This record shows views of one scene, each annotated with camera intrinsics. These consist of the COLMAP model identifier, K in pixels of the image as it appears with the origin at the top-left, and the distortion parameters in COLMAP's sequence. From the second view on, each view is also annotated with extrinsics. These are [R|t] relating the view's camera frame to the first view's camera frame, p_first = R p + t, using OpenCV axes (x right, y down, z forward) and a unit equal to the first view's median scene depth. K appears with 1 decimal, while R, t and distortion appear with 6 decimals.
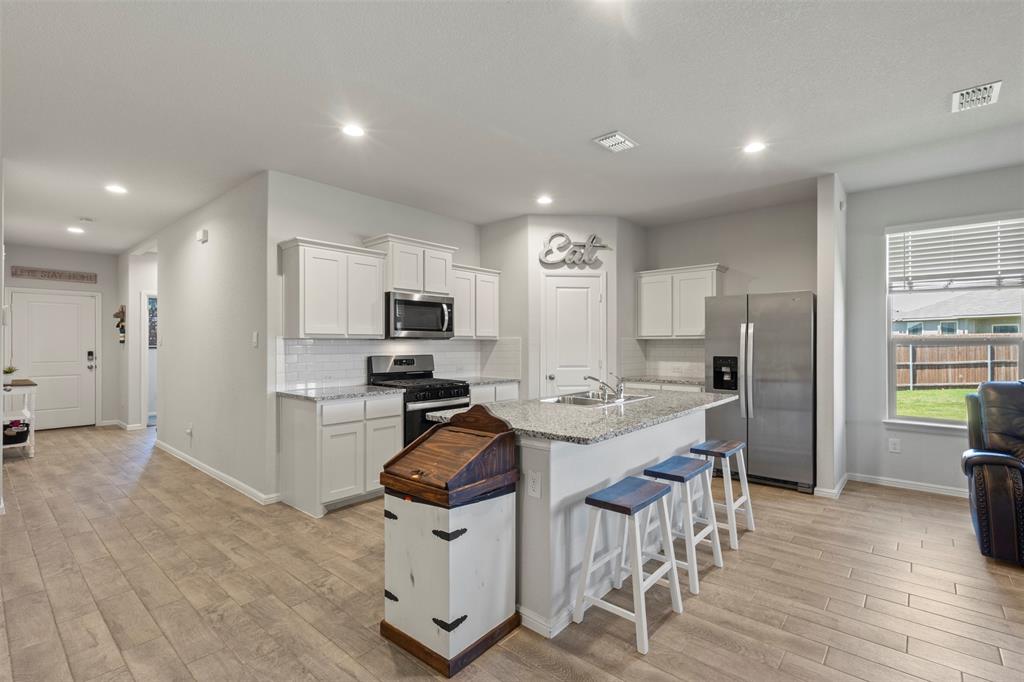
lens RADIAL K [[470.8, 0, 512.4], [0, 470.8, 341.4], [0, 0, 1]] dist [0.005177, -0.001037]
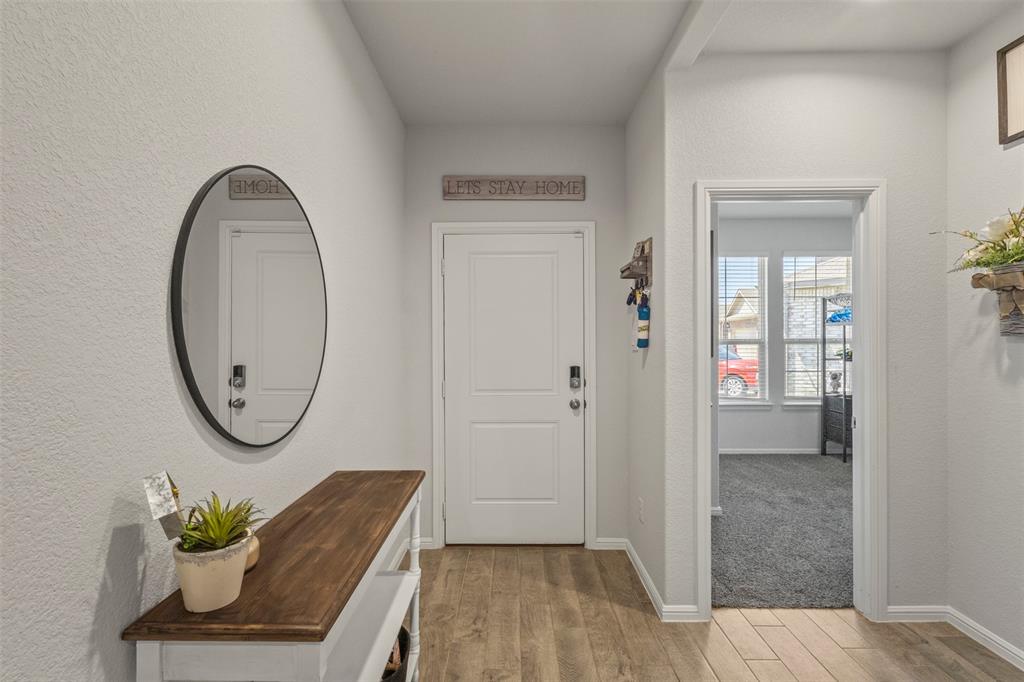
lens RADIAL K [[470.8, 0, 509.2], [0, 470.8, 340.6], [0, 0, 1]] dist [0.005177, -0.001037]
pose [[0.650451, 0.002271, -0.759544, -0.848587], [0.006483, 0.999943, 0.008542, -0.006740], [0.759520, -0.010480, 0.650399, 0.946056]]
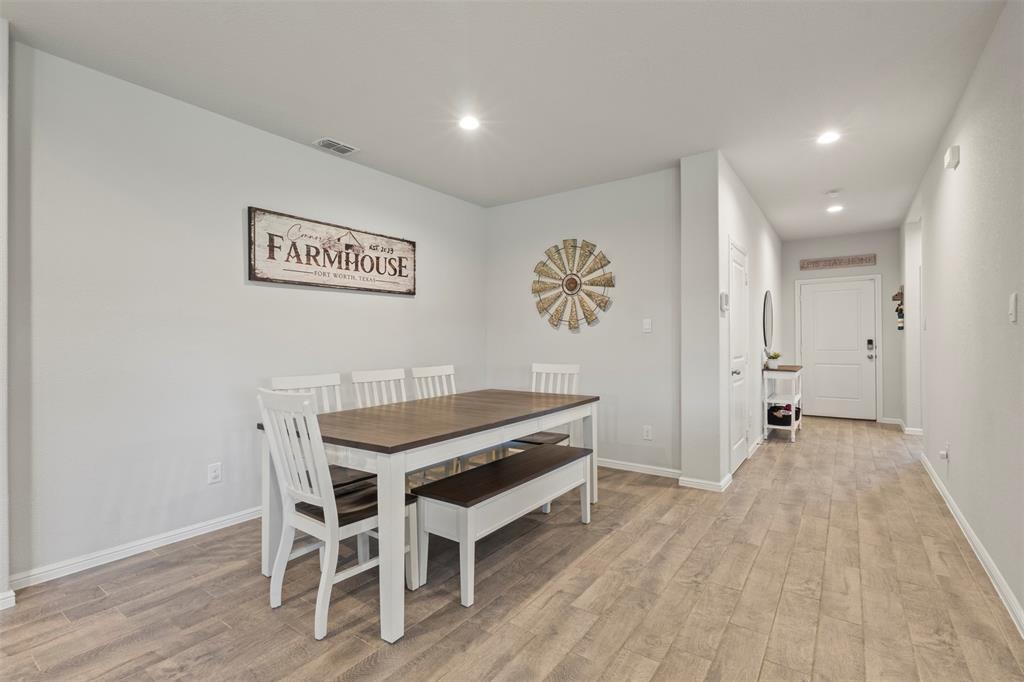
lens RADIAL K [[470.8, 0, 511.4], [0, 470.8, 340.4], [0, 0, 1]] dist [0.005177, -0.001037]
pose [[0.088681, -0.002012, -0.996058, -0.058218], [0.013667, 0.999906, -0.000803, 0.018927], [0.995966, -0.013542, 0.088700, 0.308221]]
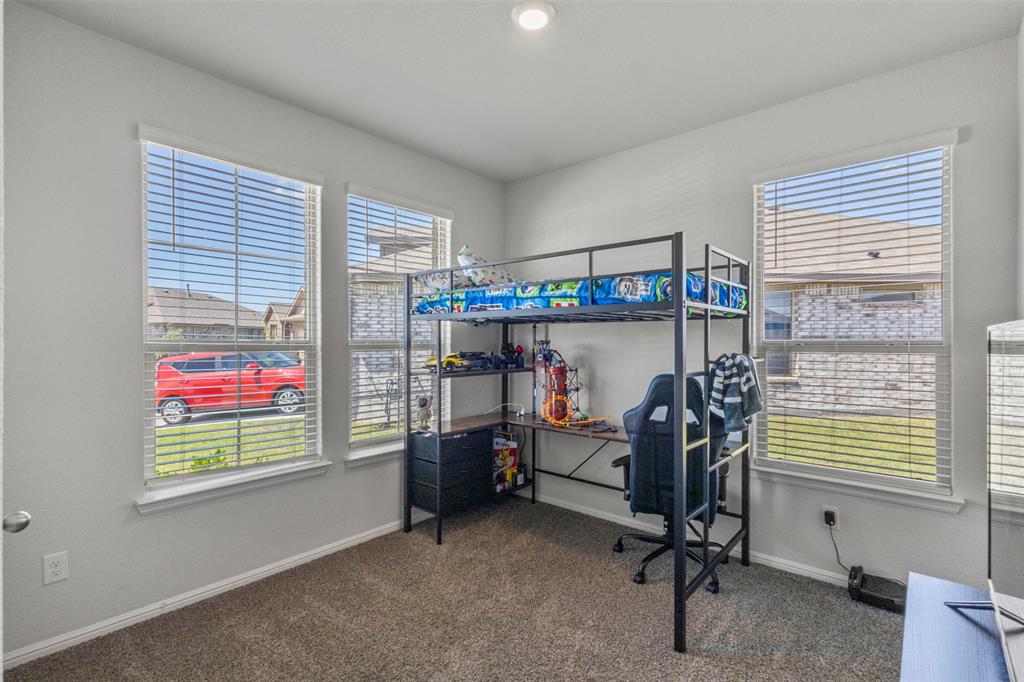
lens RADIAL K [[470.8, 0, 512.8], [0, 470.8, 342.7], [0, 0, 1]] dist [0.005177, -0.001037]
pose [[0.999988, 0.003615, 0.003206, -0.942364], [-0.003650, 0.999933, 0.010953, -0.004718], [-0.003166, -0.010965, 0.999935, 1.212310]]
